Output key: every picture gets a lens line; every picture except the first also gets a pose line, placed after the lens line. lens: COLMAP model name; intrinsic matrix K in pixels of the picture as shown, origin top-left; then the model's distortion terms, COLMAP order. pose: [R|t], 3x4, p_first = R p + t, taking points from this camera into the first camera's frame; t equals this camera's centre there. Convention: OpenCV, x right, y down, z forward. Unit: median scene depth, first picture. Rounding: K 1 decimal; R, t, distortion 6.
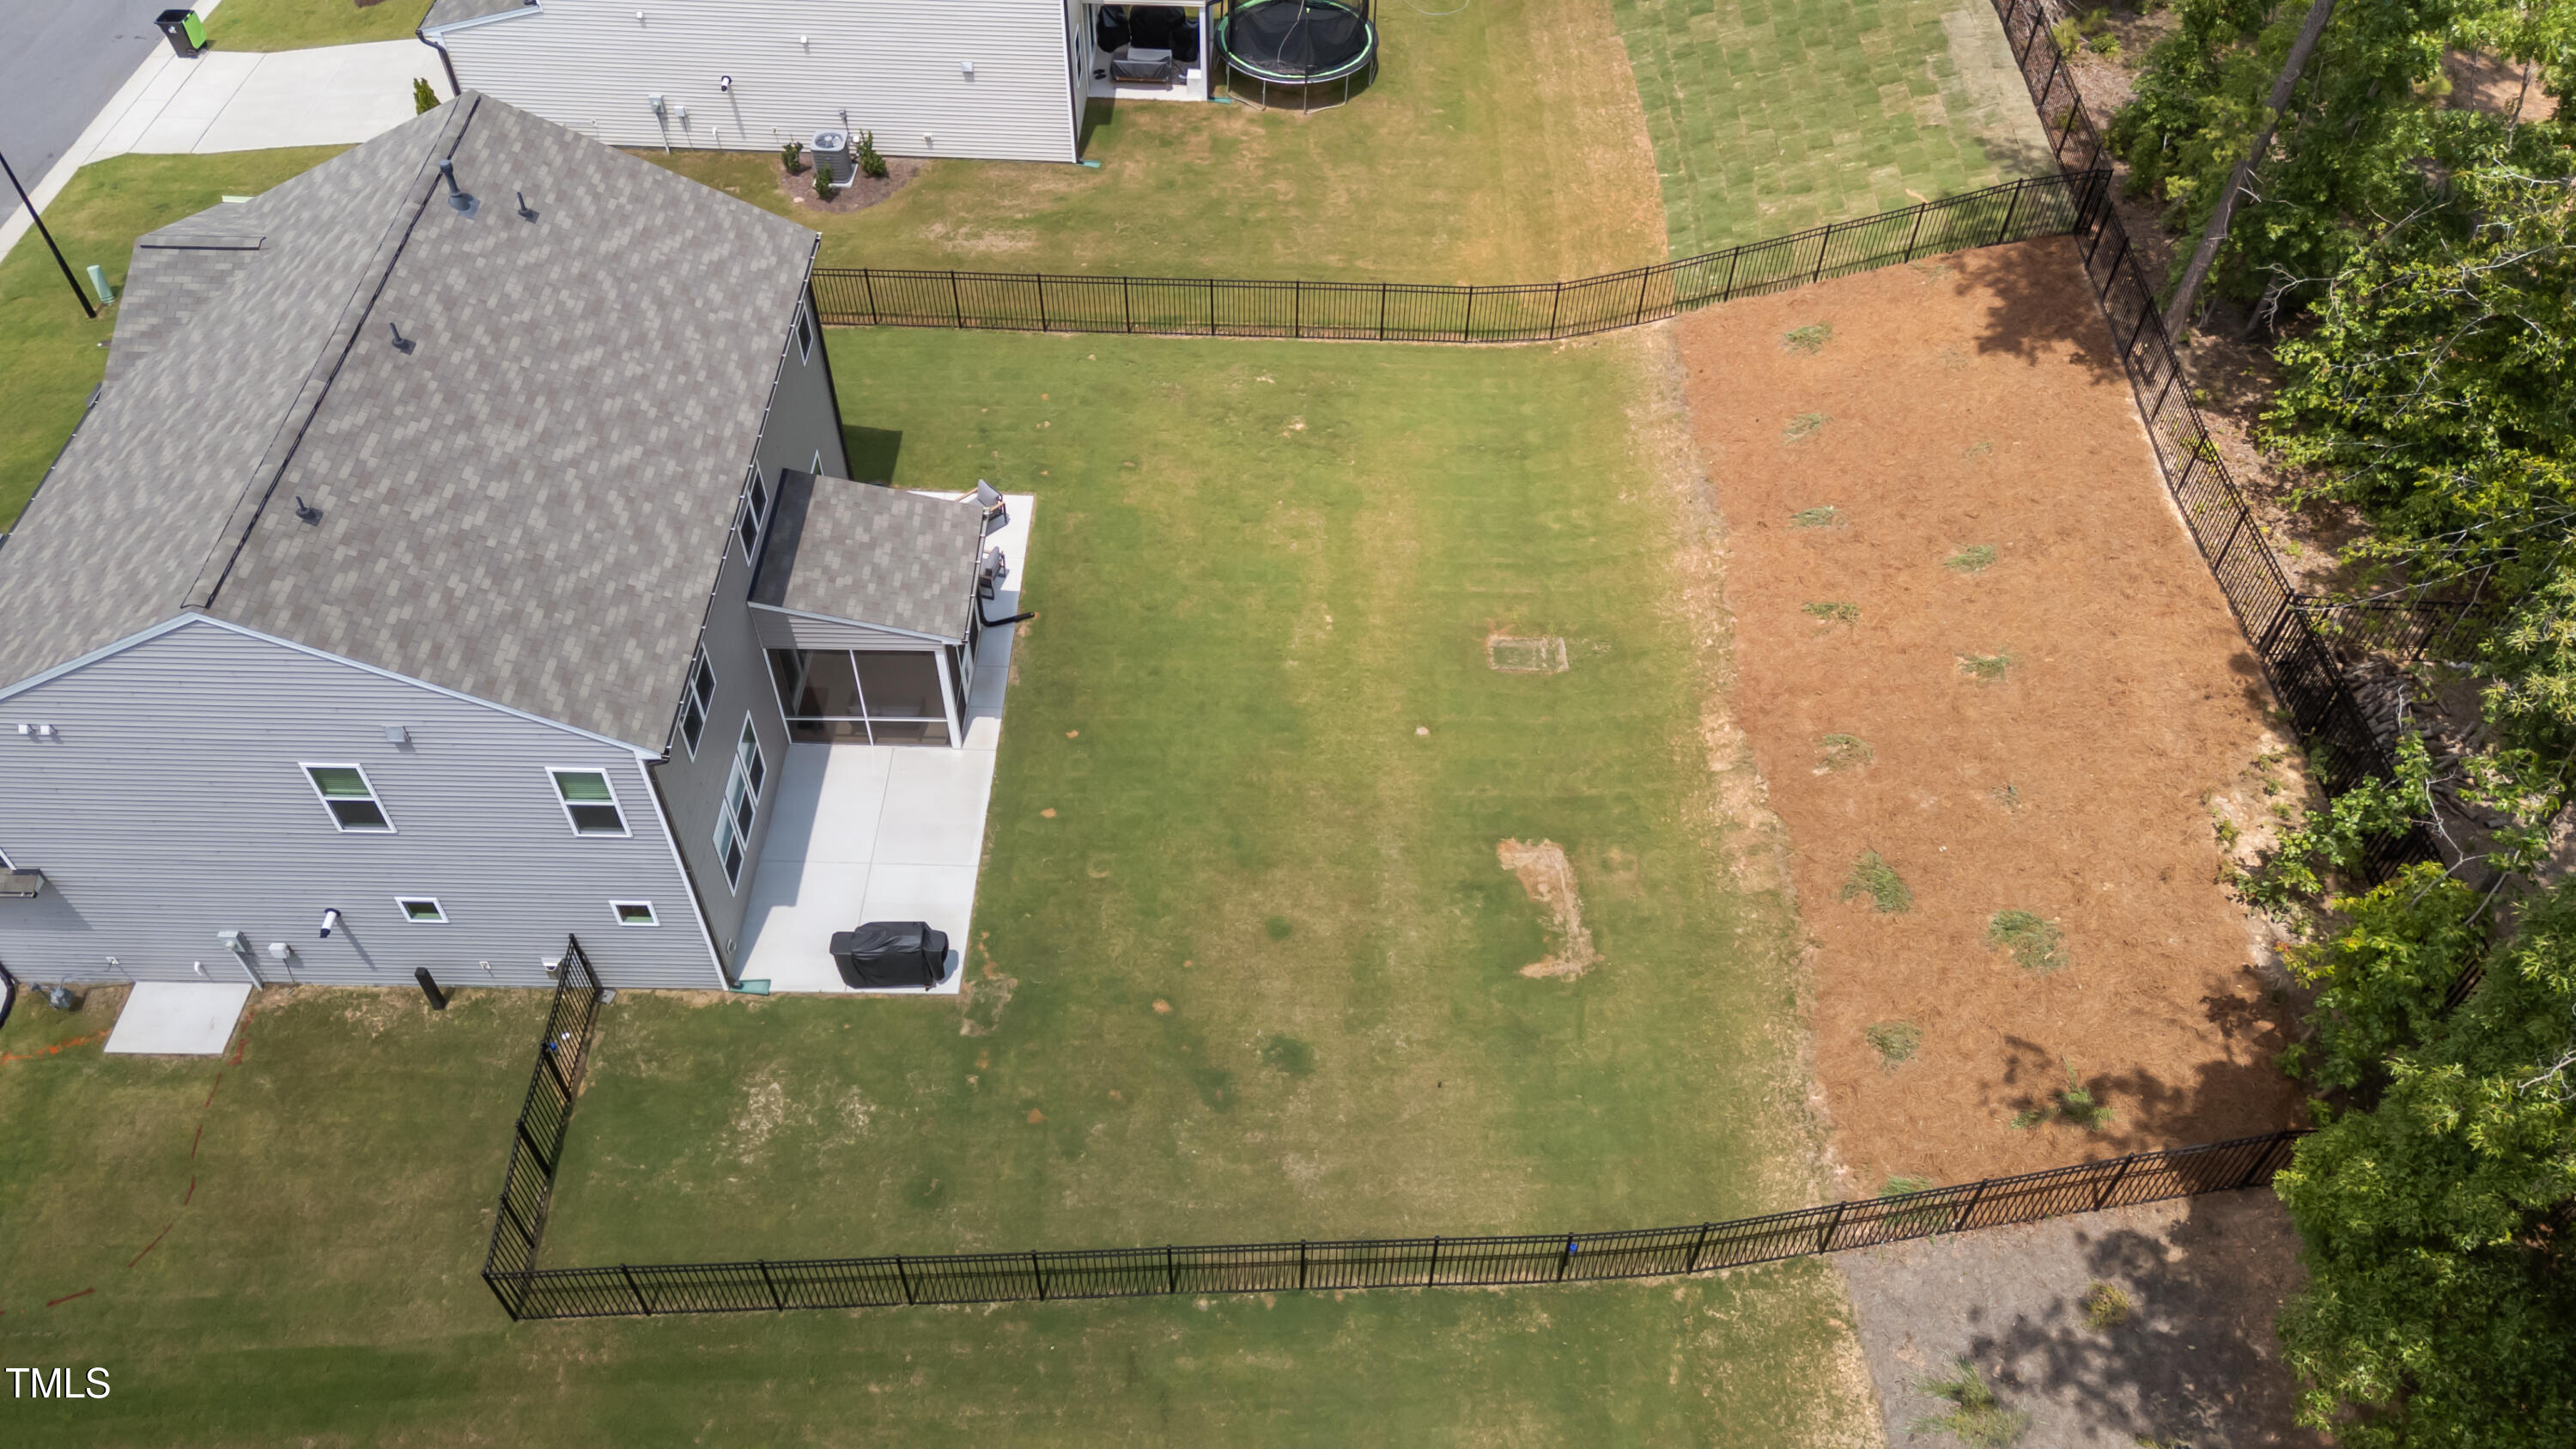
lens RADIAL K [[1908.4, 0, 1283.7], [0, 1908.4, 710.4], [0, 0, 1]] dist [0.070823, -0.075493]
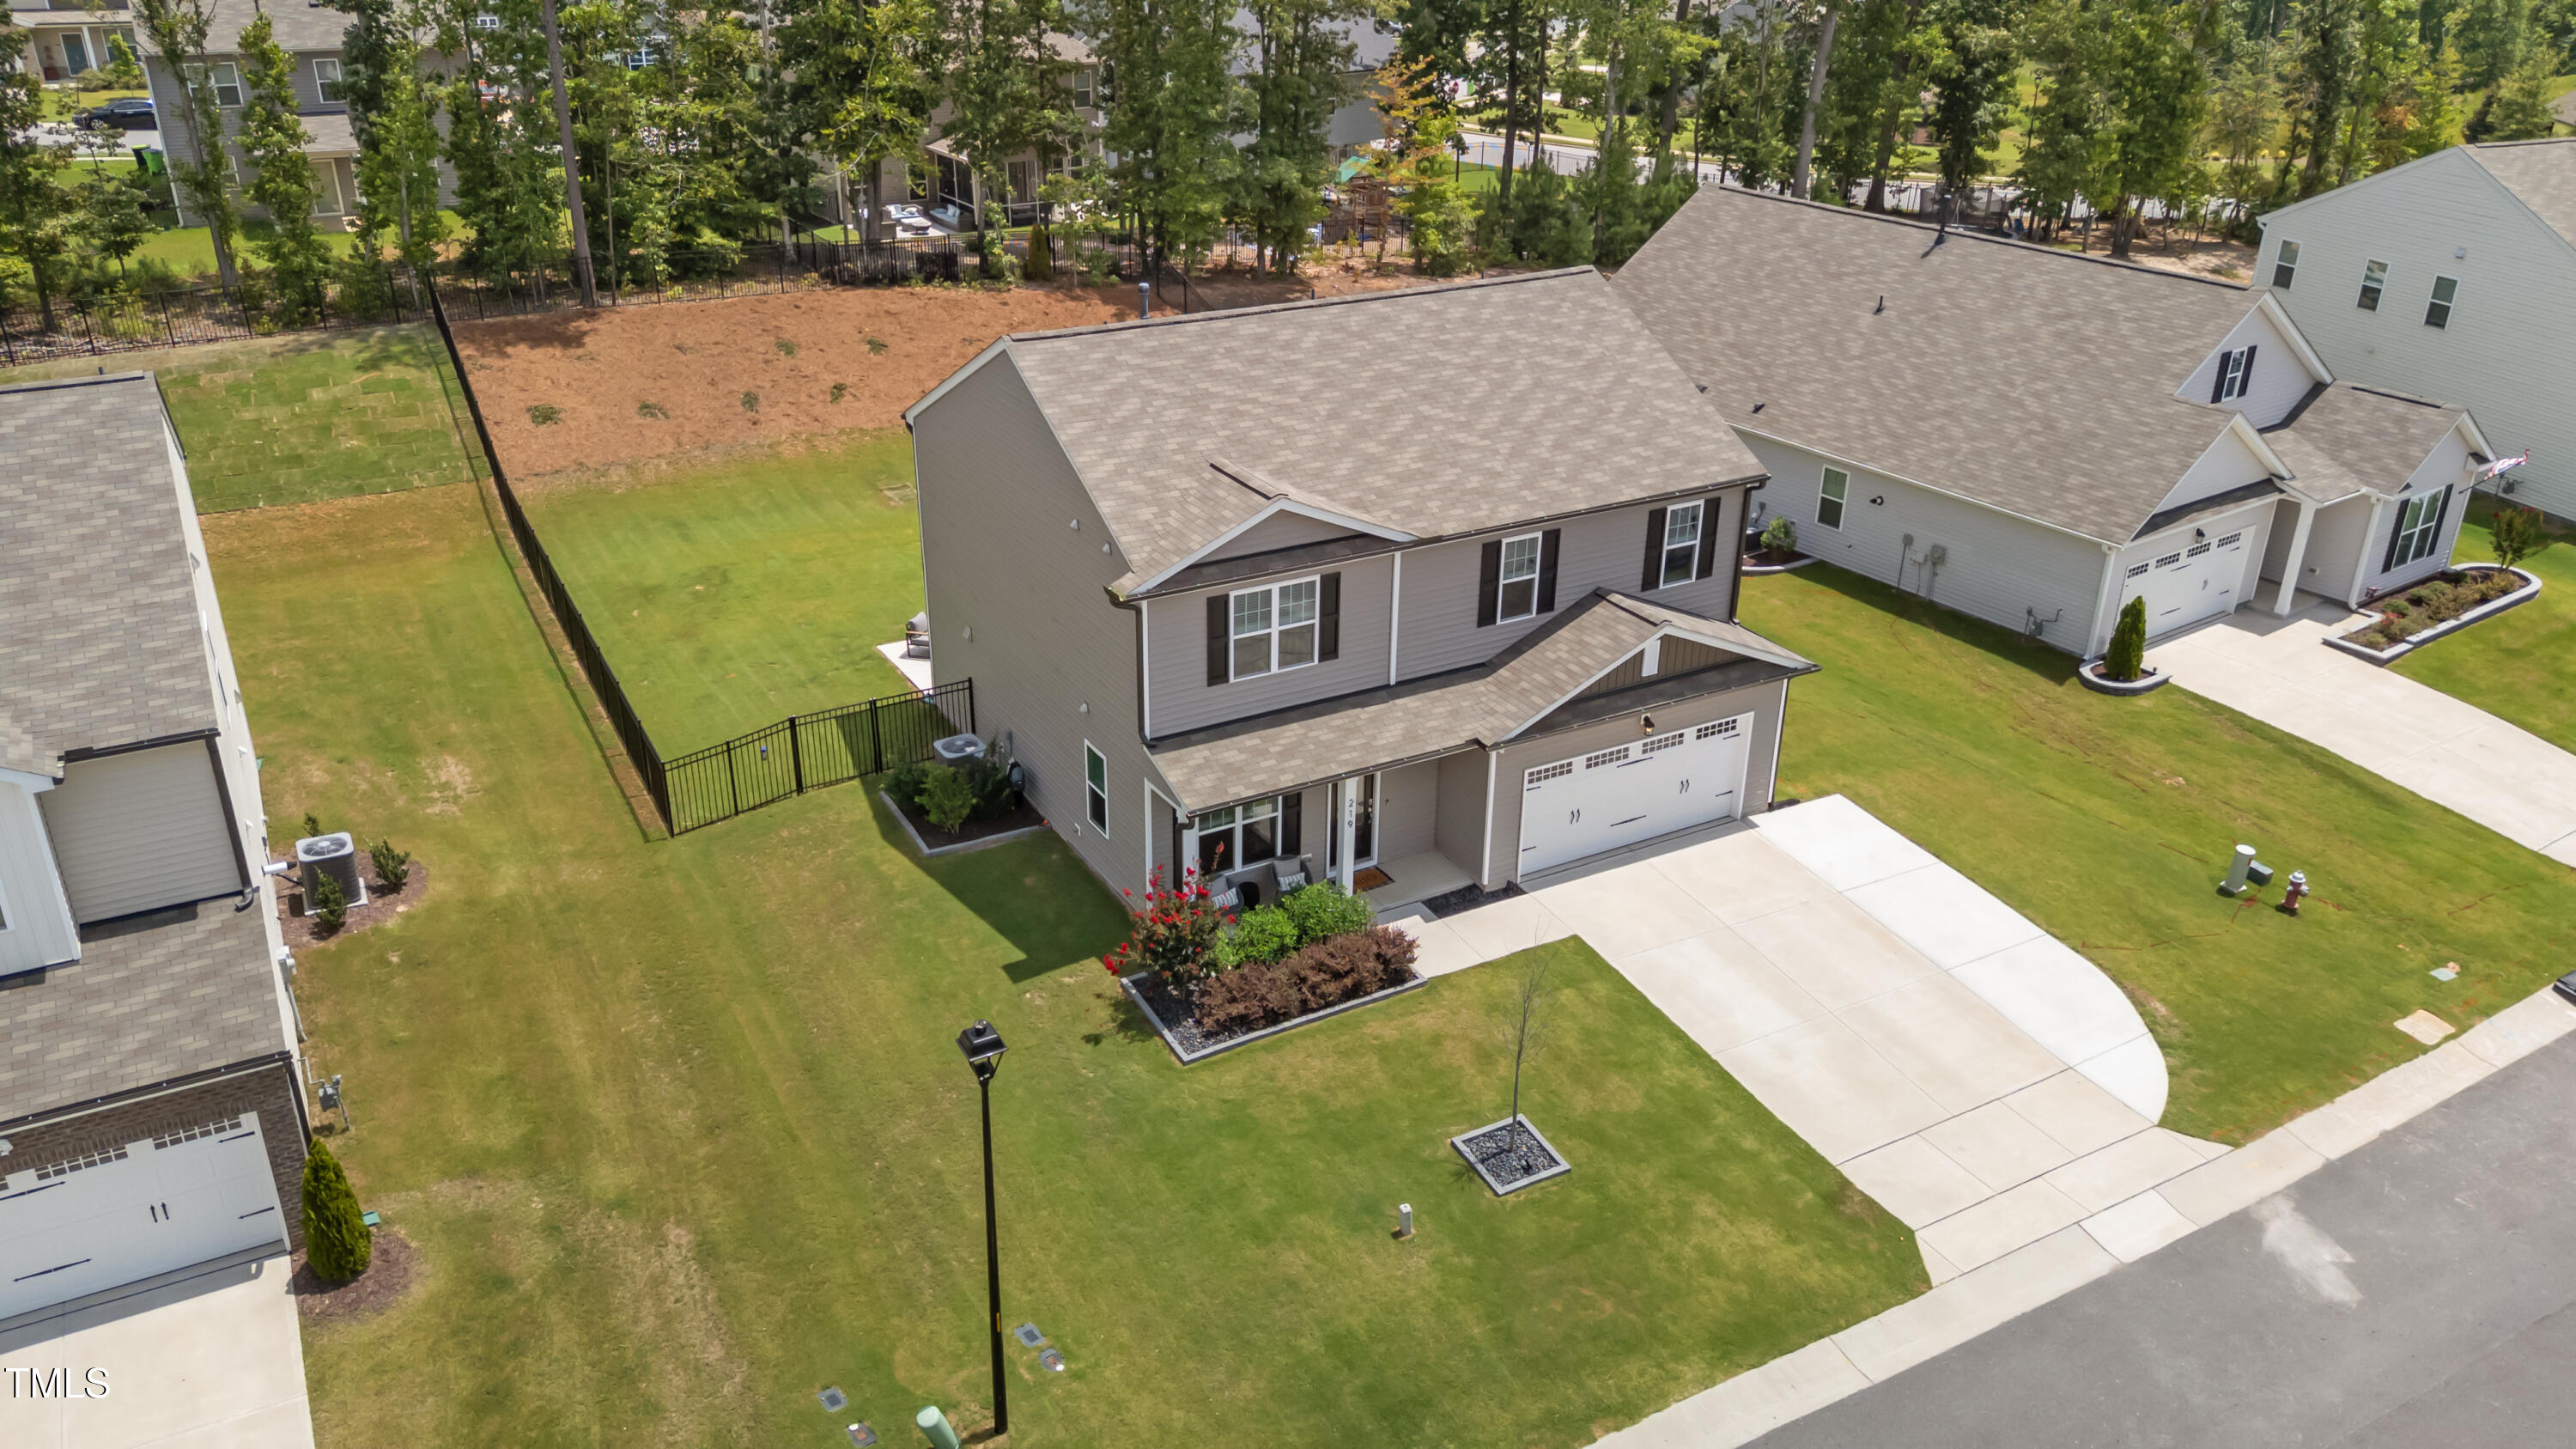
lens RADIAL K [[1898.1, 0, 1284.1], [0, 1898.1, 718.3], [0, 0, 1]] dist [0.072395, -0.071350]
pose [[-0.511014, -0.382256, 0.769900, -1.304122], [0.633203, 0.438321, 0.637910, -0.757680], [-0.581308, 0.813483, 0.018057, 1.054841]]
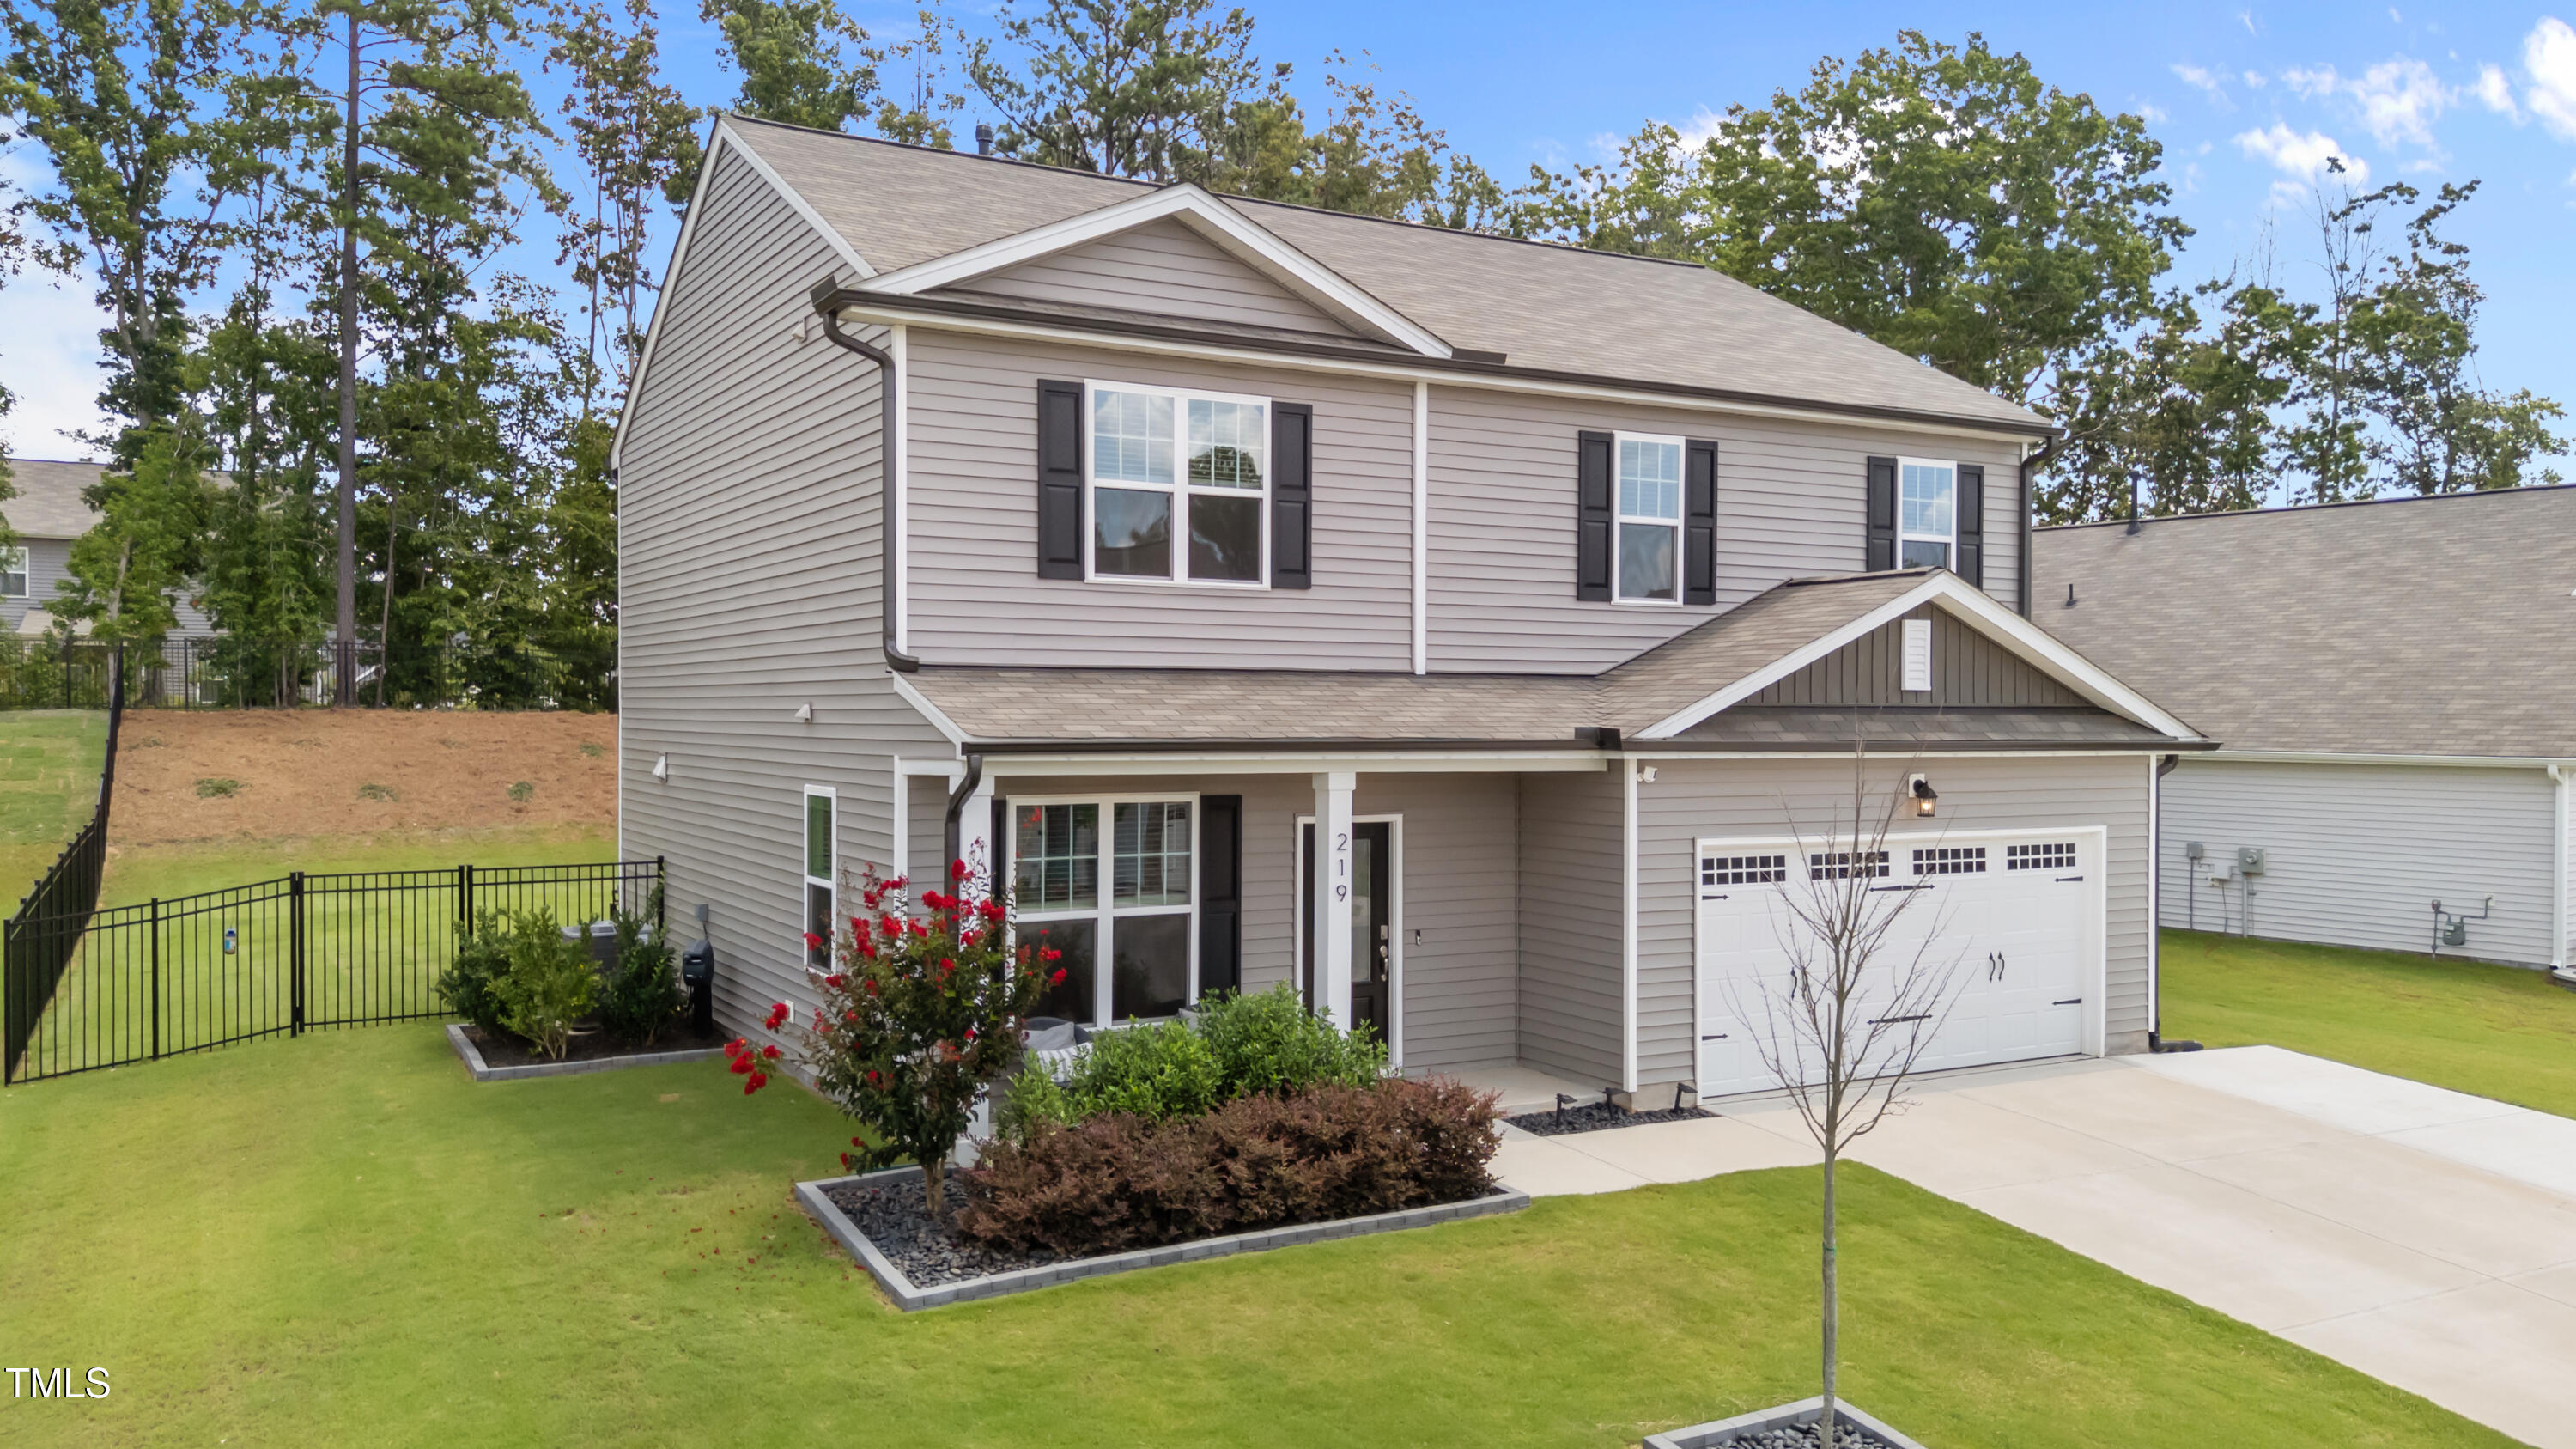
lens RADIAL K [[1940.1, 0, 1278.3], [0, 1940.1, 734.5], [0, 0, 1]] dist [0.060765, -0.059901]
pose [[-0.508392, -0.026307, 0.860724, -0.993035], [0.639725, 0.657560, 0.397955, -0.323201], [-0.576446, 0.752943, -0.317469, 1.219924]]
